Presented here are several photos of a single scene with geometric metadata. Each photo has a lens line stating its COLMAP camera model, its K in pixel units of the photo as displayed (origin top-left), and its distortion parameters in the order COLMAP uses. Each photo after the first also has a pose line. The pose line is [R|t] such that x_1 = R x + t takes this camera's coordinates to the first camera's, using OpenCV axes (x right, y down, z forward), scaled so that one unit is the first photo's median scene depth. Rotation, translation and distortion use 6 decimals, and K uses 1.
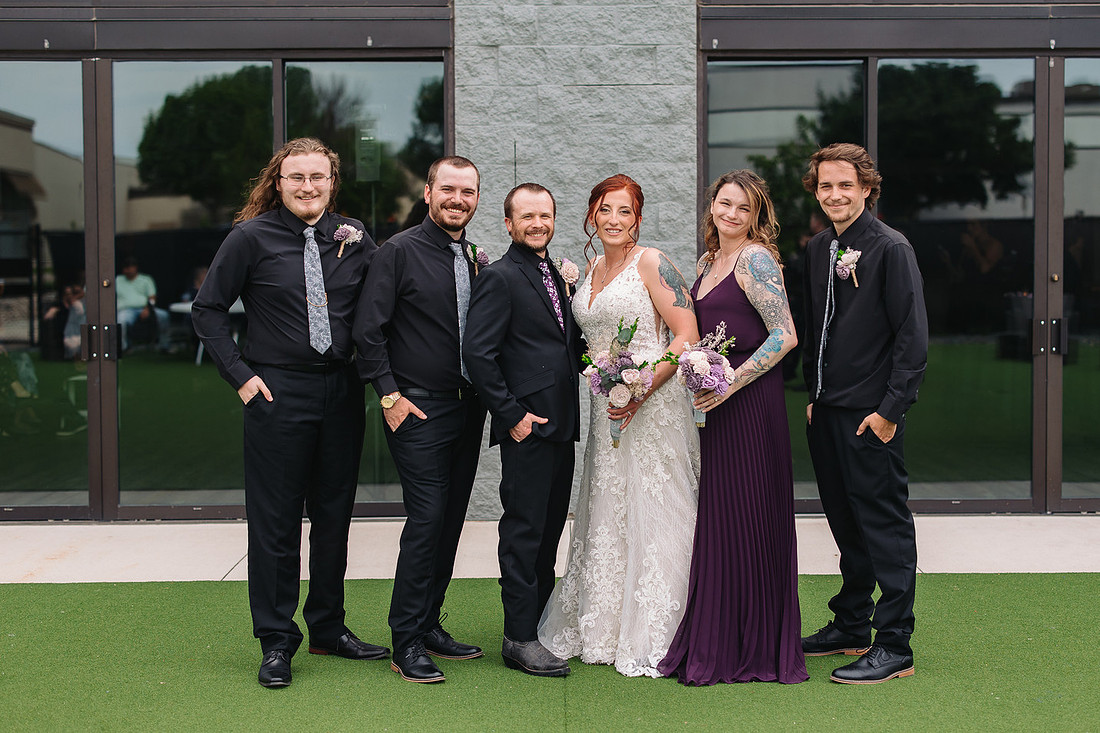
lens RADIAL K [[1816.7, 0, 572.5], [0, 1816.7, 326.1], [0, 0, 1]] dist [0.018761, 0.000000]
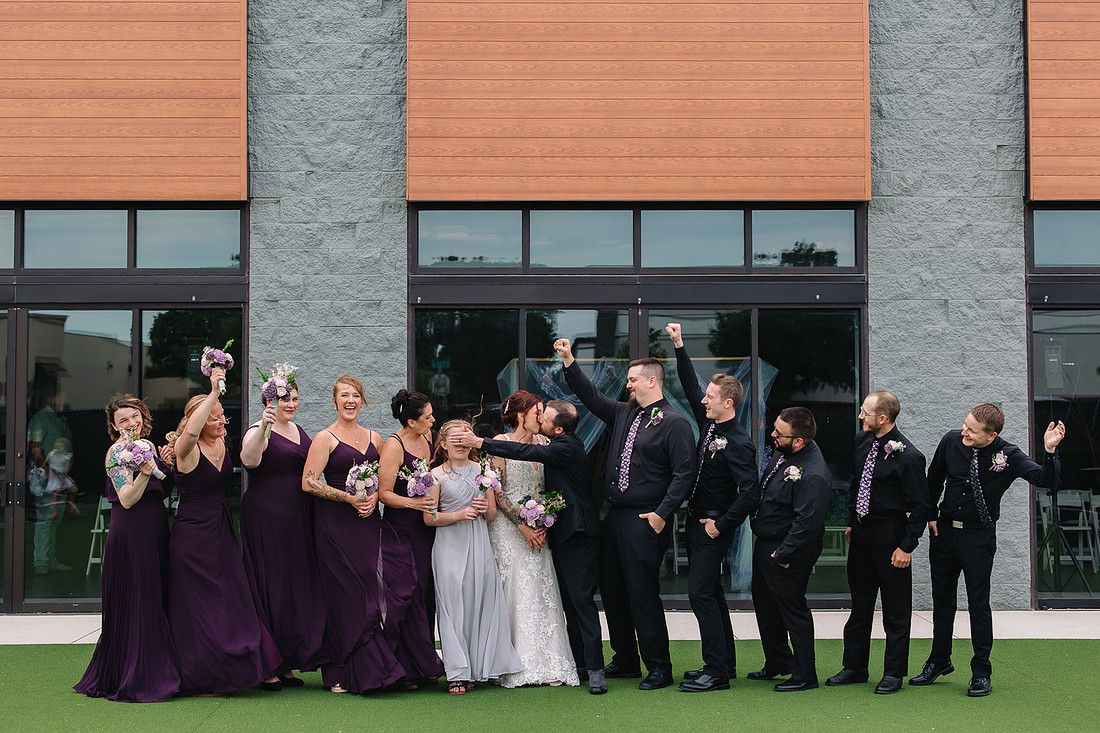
lens RADIAL K [[1816.7, 0, 610.1], [0, 1816.7, 363.2], [0, 0, 1]] dist [0.018761, 0.000000]
pose [[0.999995, 0.002855, -0.001256, 0.242148], [-0.002940, 0.997248, -0.074080, 0.011466], [0.001041, 0.074083, 0.997252, -0.529443]]
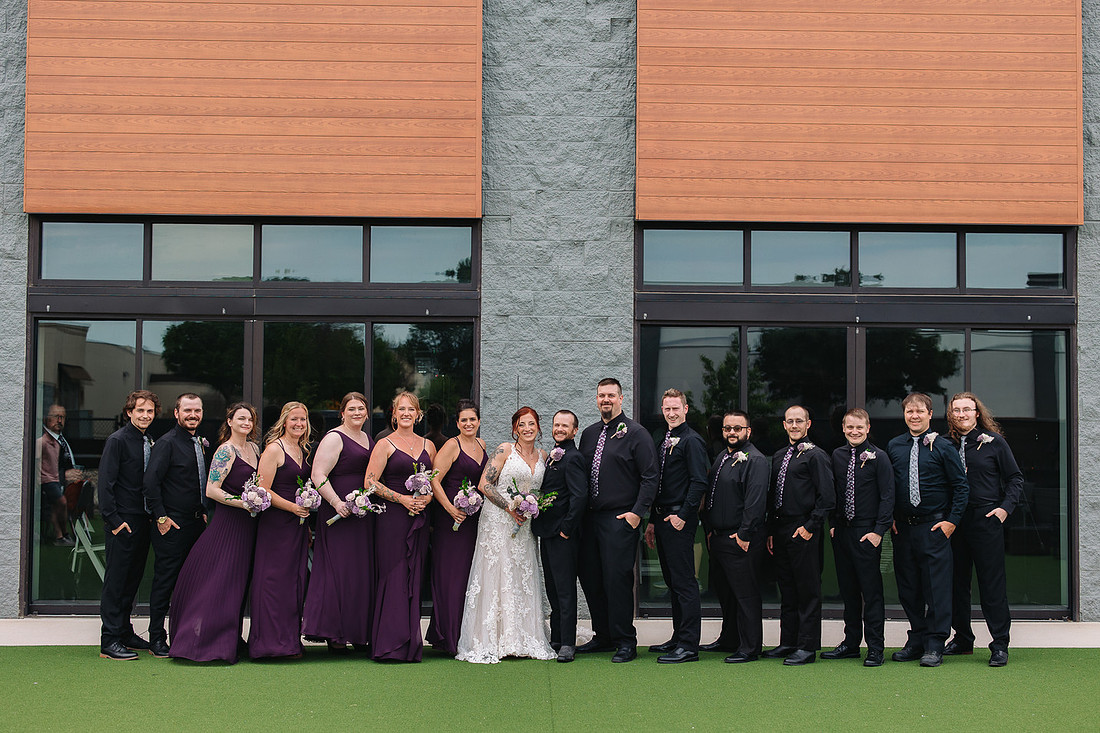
lens RADIAL K [[1765.2, 0, 570.7], [0, 1765.2, 369.3], [0, 0, 1]] dist [0.010614, 0.000000]
pose [[0.999810, 0.013674, 0.013896, -0.007285], [-0.012543, 0.996838, -0.078458, 0.012427], [-0.014925, 0.078269, 0.996821, -0.531012]]
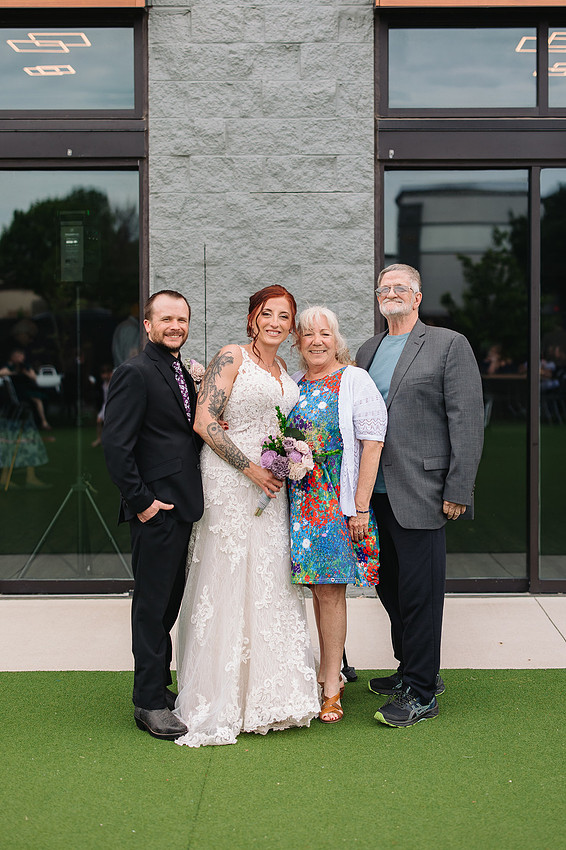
lens RADIAL K [[1403.8, 0, 323.1], [0, 1403.8, 358.7], [0, 0, 1]] dist [0.018761, 0.000000]
pose [[0.999848, 0.002703, -0.017198, 0.052719], [-0.002827, 0.999970, -0.007169, -0.028544], [0.017178, 0.007217, 0.999826, 0.171693]]
